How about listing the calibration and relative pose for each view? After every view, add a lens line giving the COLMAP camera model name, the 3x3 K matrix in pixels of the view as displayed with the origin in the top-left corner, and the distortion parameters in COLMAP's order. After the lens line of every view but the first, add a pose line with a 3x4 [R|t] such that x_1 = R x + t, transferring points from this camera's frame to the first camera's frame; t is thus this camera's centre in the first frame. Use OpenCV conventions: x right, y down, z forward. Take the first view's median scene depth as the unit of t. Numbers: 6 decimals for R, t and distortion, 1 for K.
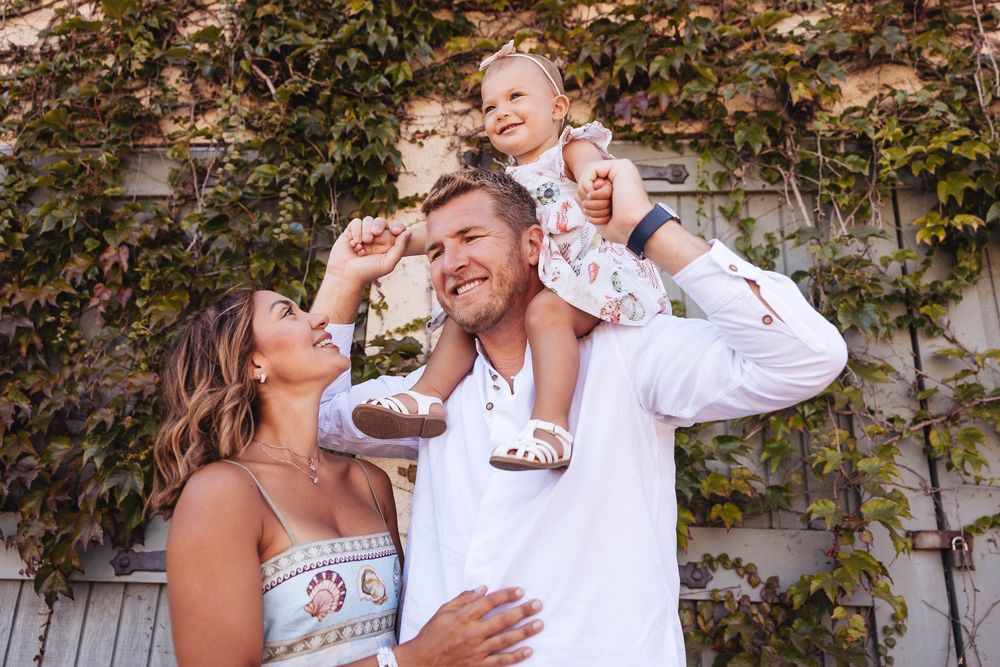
lens RADIAL K [[761.7, 0, 495.9], [0, 761.7, 341.0], [0, 0, 1]] dist [-0.001050, 0.007763]
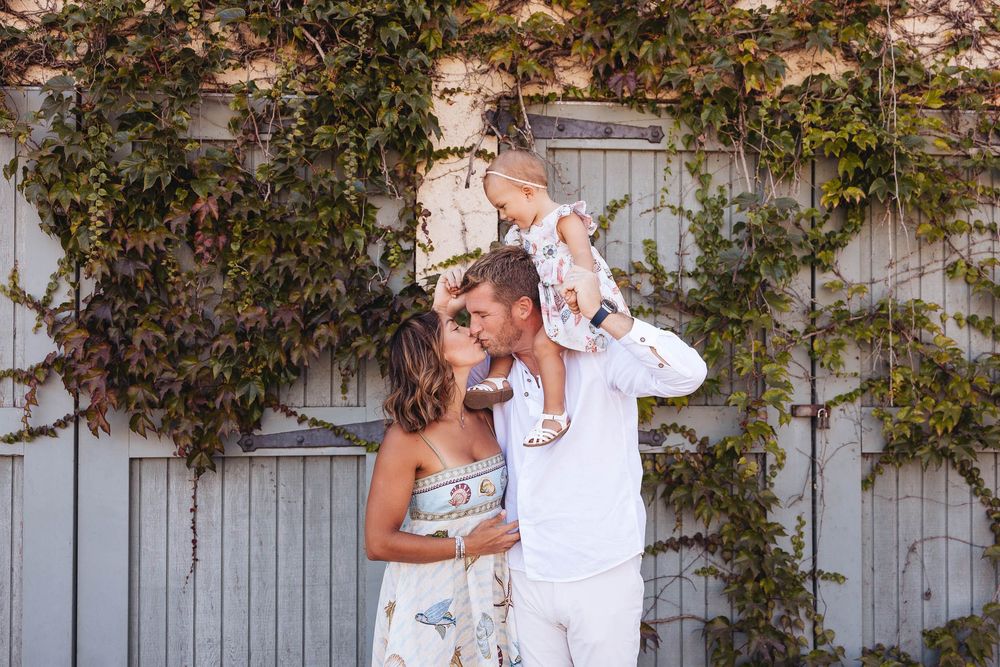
lens RADIAL K [[853.8, 0, 550.3], [0, 853.8, 362.8], [0, 0, 1]] dist [0.008137, -0.002248]
pose [[0.988787, -0.028348, 0.146619, -0.166071], [-0.016116, 0.955827, 0.293486, -0.290207], [-0.148462, -0.292558, 0.944653, -0.461415]]
